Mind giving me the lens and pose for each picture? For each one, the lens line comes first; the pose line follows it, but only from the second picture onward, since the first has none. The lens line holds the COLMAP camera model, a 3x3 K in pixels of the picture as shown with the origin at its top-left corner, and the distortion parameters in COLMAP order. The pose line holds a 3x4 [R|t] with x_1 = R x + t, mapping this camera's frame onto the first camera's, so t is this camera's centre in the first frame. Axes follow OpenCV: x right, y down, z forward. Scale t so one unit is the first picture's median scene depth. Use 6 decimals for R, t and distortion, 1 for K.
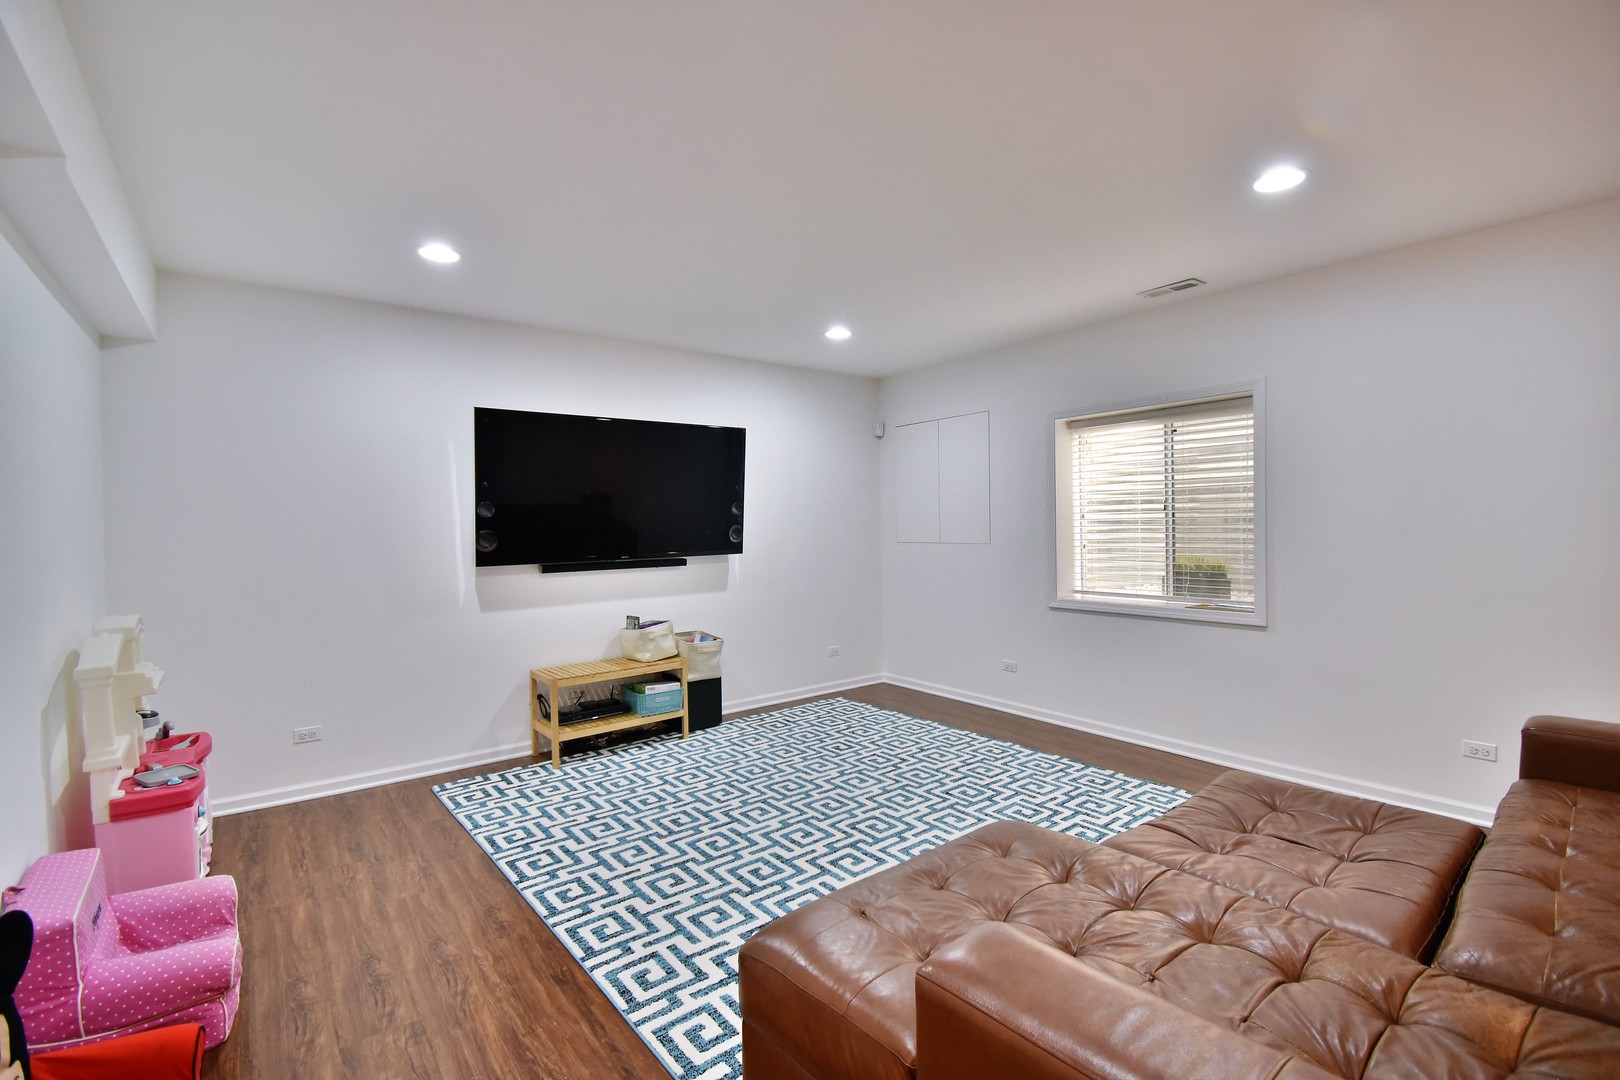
lens RADIAL K [[717.0, 0, 808.8], [0, 717.0, 532.6], [0, 0, 1]] dist [-0.008473, -0.001109]
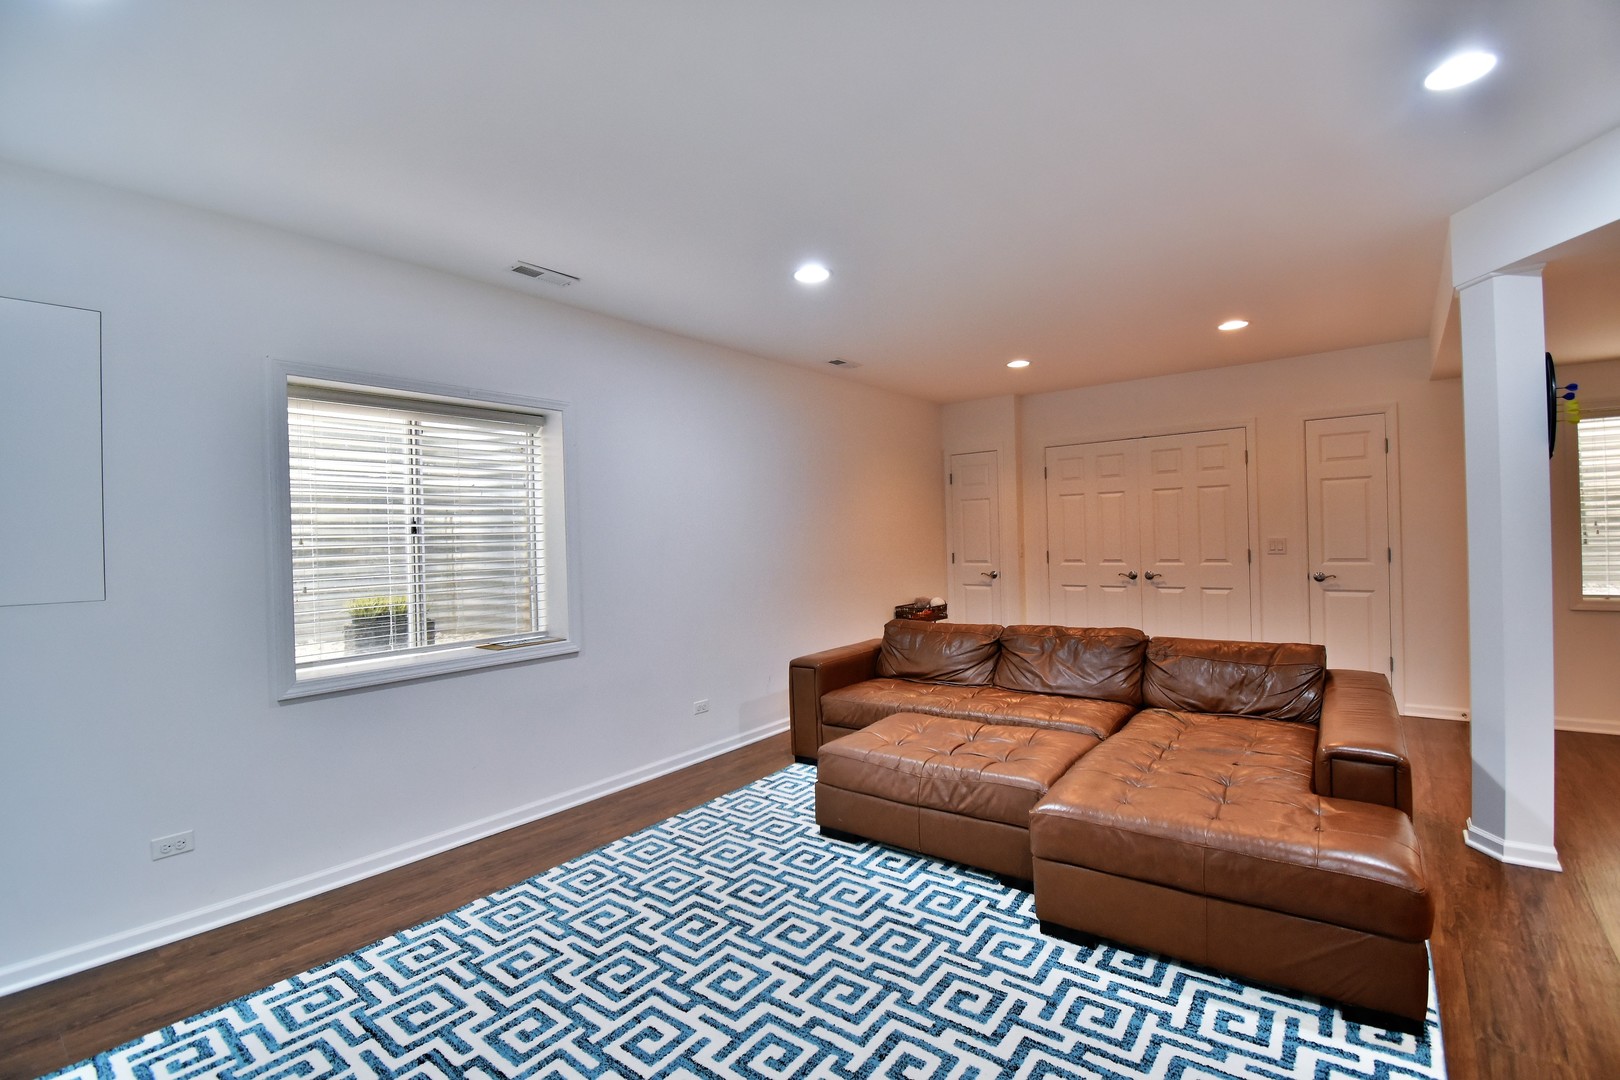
lens RADIAL K [[717.0, 0, 807.6], [0, 717.0, 545.5], [0, 0, 1]] dist [-0.008473, -0.001109]
pose [[-0.240985, 0.014456, 0.970421, -0.396978], [0.043120, 0.999061, -0.004175, 0.002589], [-0.969570, 0.040839, -0.241382, 0.921311]]
